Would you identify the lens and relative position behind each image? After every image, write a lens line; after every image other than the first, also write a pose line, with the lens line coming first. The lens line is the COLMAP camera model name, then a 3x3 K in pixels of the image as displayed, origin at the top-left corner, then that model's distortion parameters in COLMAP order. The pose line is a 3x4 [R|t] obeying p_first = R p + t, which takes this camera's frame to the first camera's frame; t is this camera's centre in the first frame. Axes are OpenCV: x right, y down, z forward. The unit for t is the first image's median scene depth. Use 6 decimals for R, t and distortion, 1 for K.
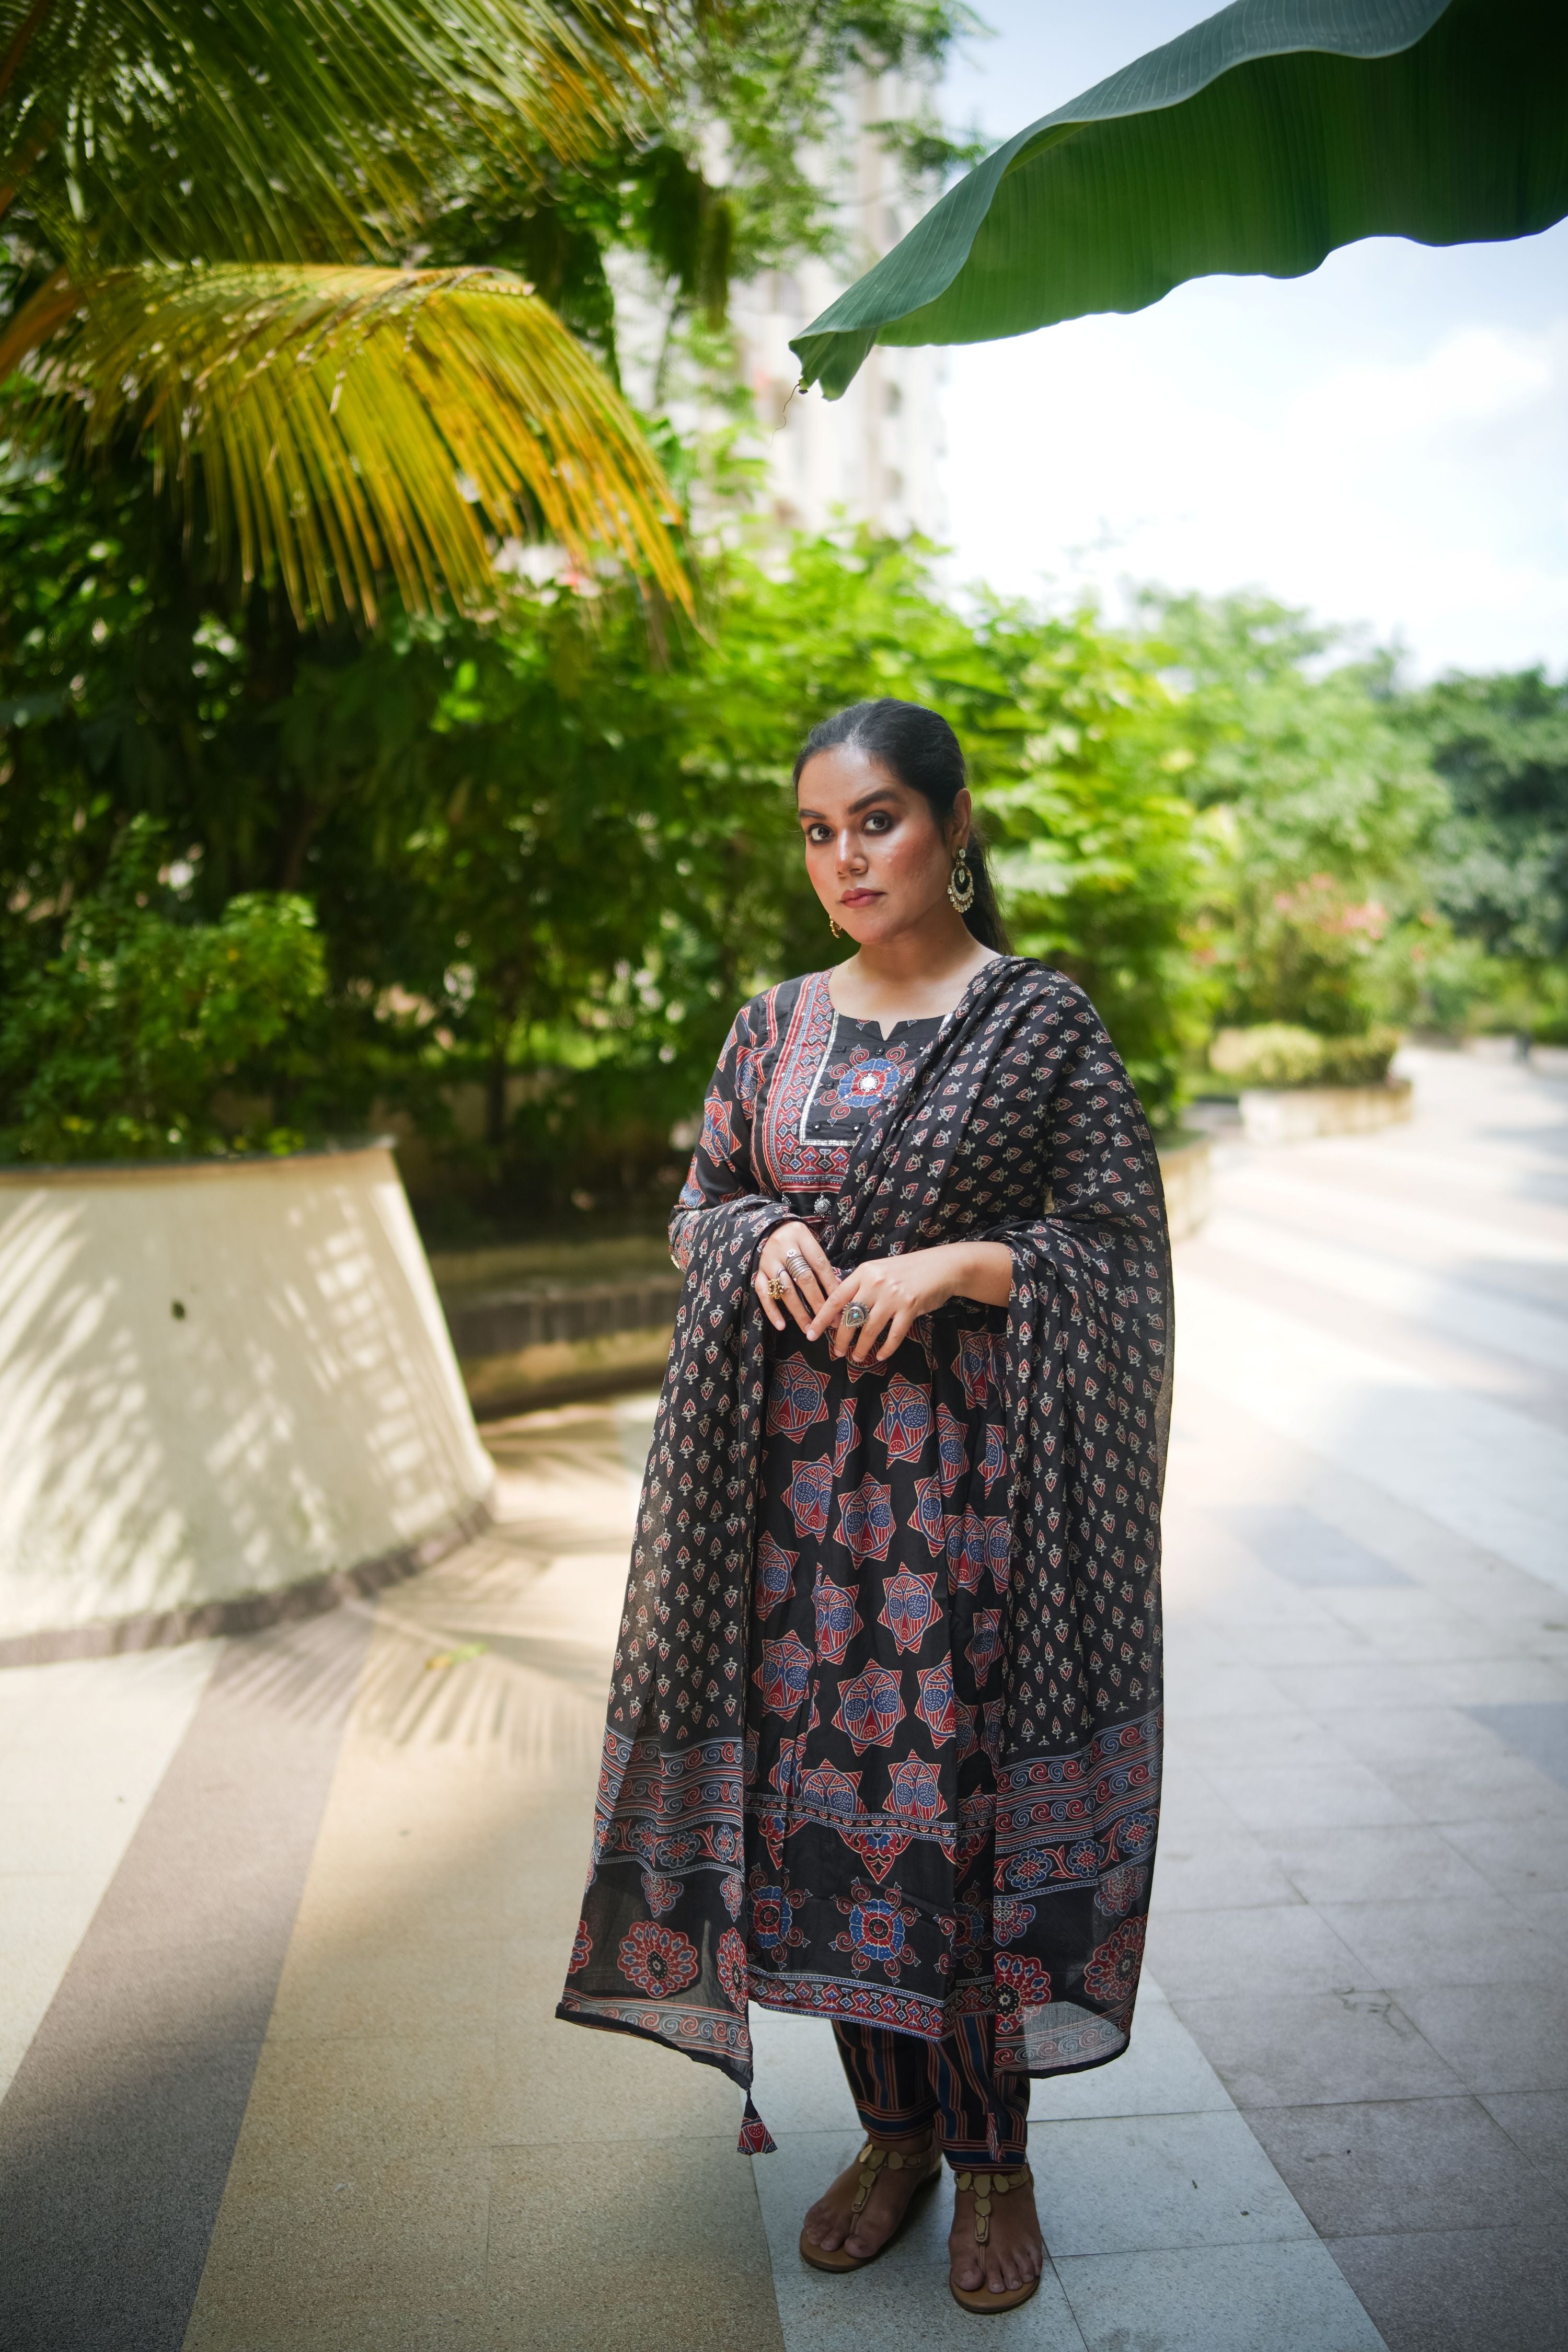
lens RADIAL K [[2337.5, 0, 784.0], [0, 2337.5, 1176.0], [0, 0, 1]] dist [-0.014436, 0.014170]
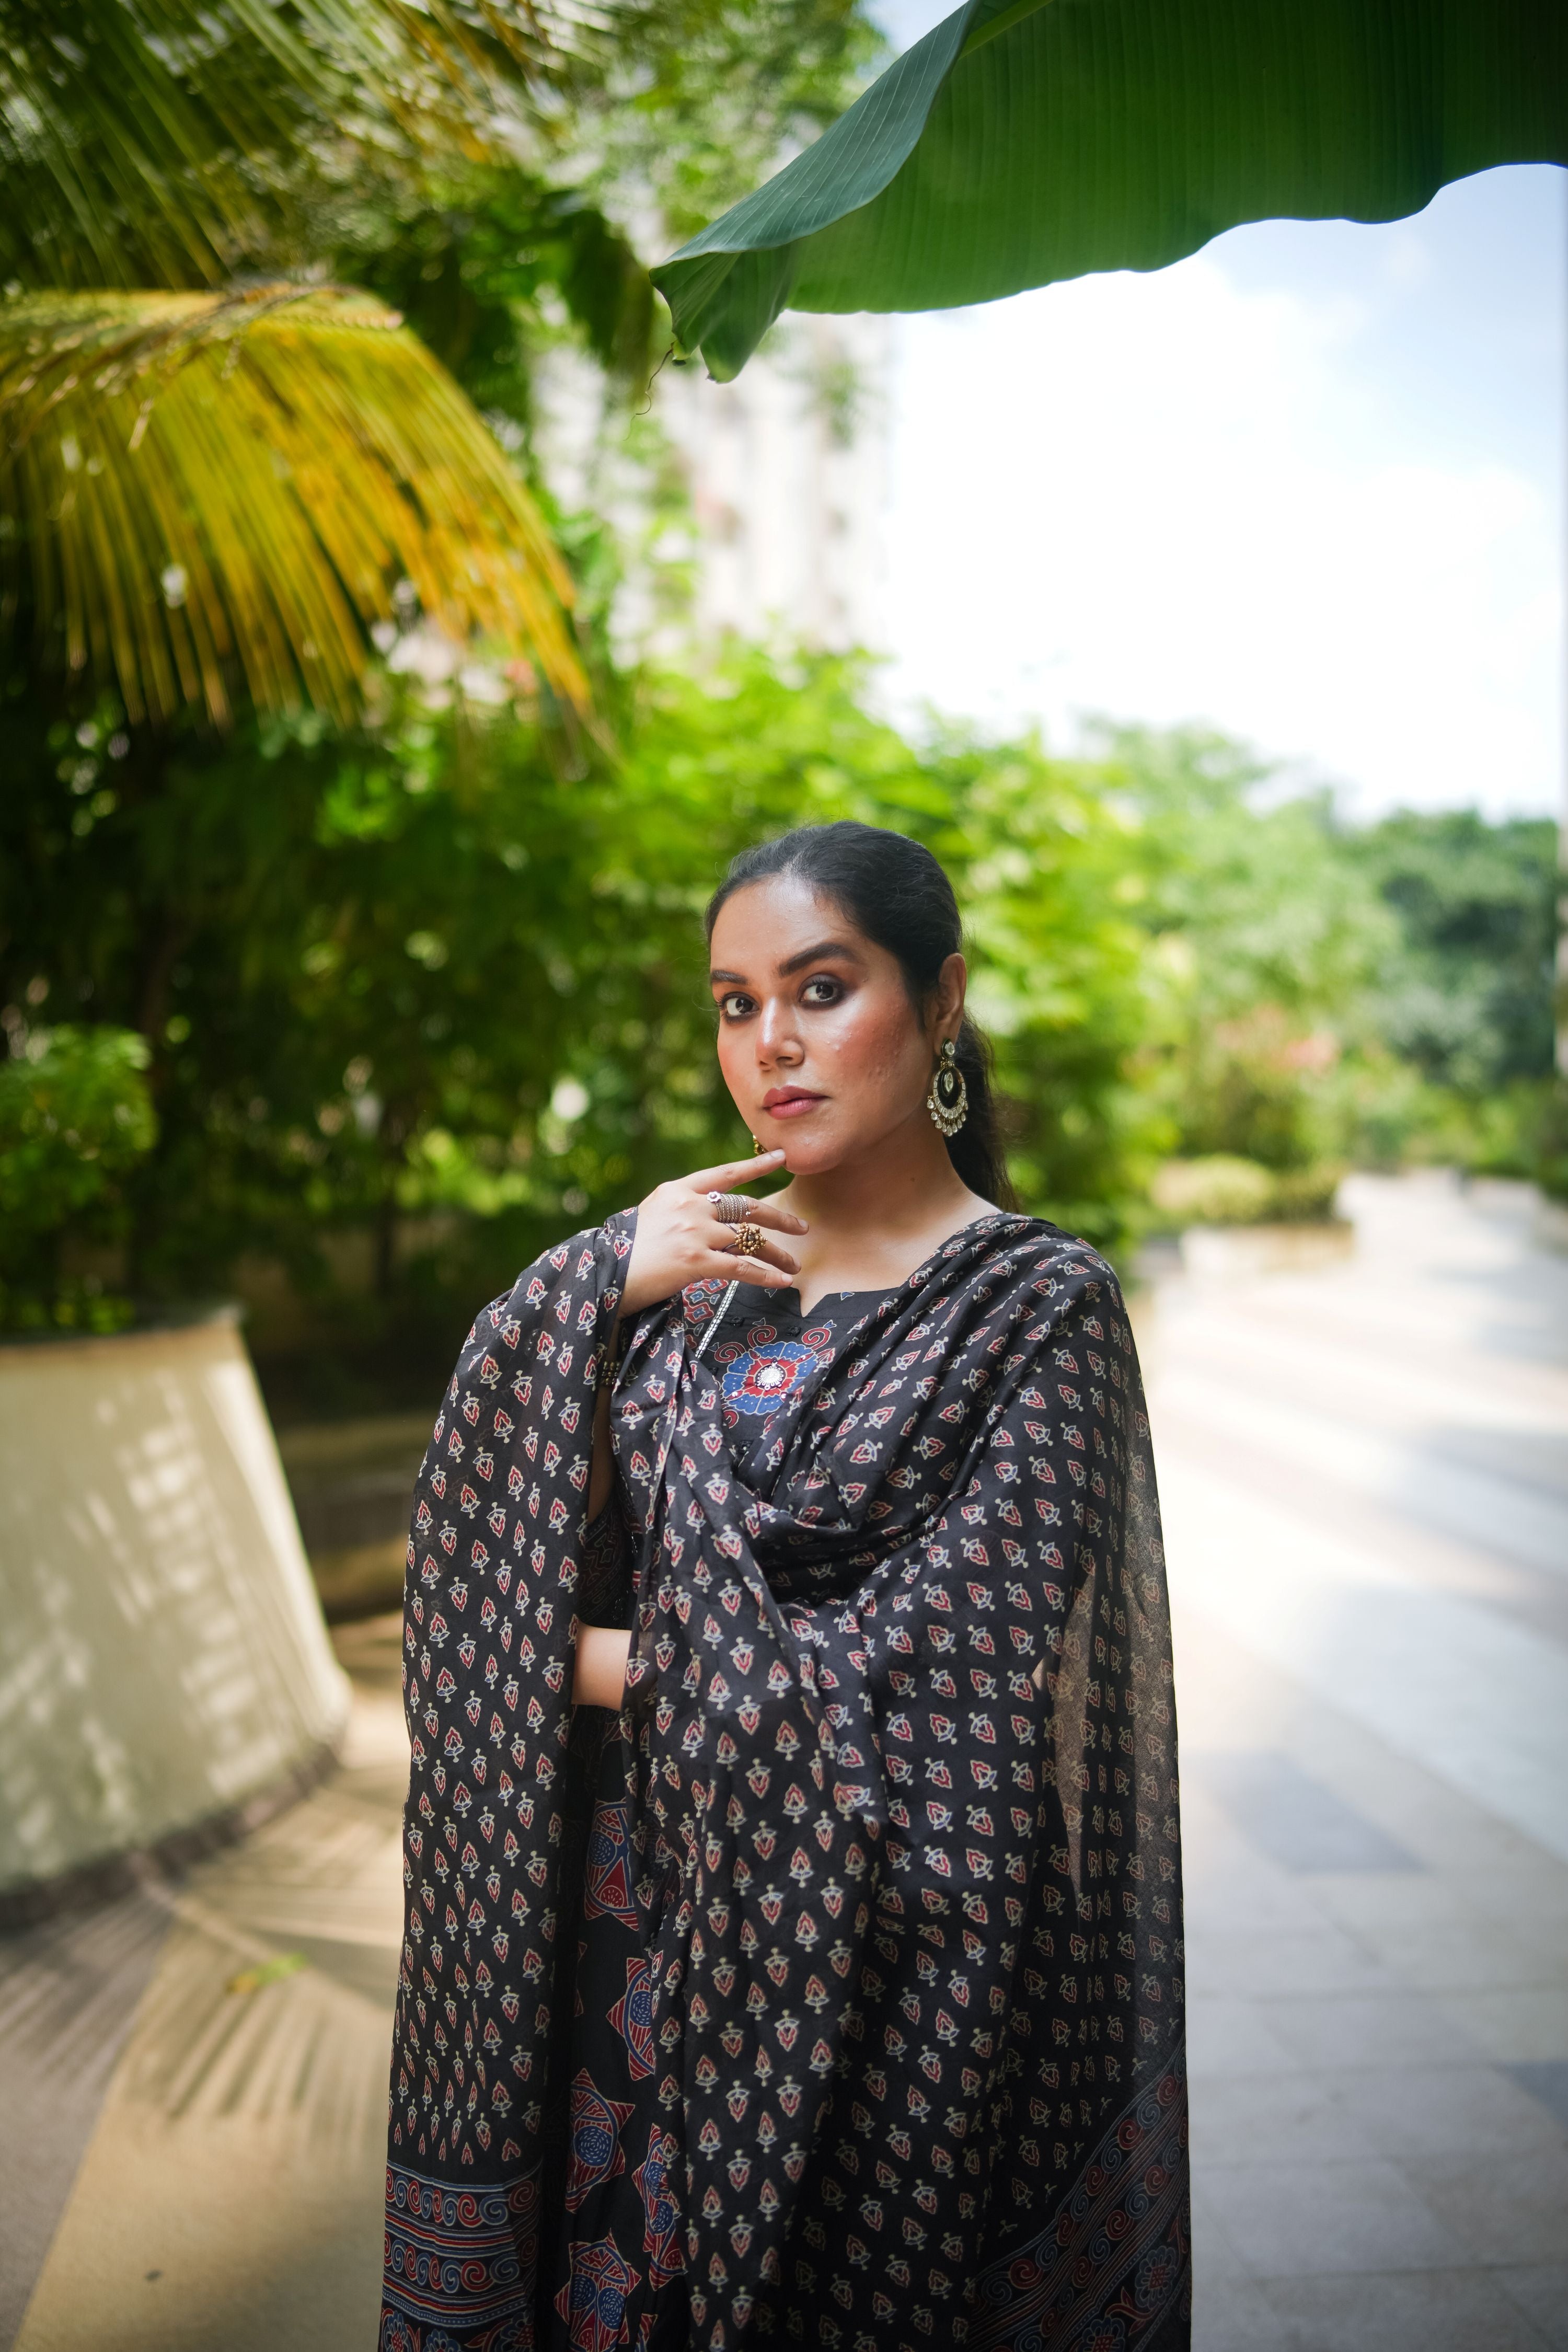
lens RADIAL K [[2337.5, 0, 784.0], [0, 2337.5, 1176.0], [0, 0, 1]] dist [-0.014436, 0.014170]
pose [[0.999489, 0.018110, 0.026331, 0.008084], [-0.016771, 0.998598, -0.050207, -0.020302], [-0.027203, 0.049739, 0.998392, 0.103517]]
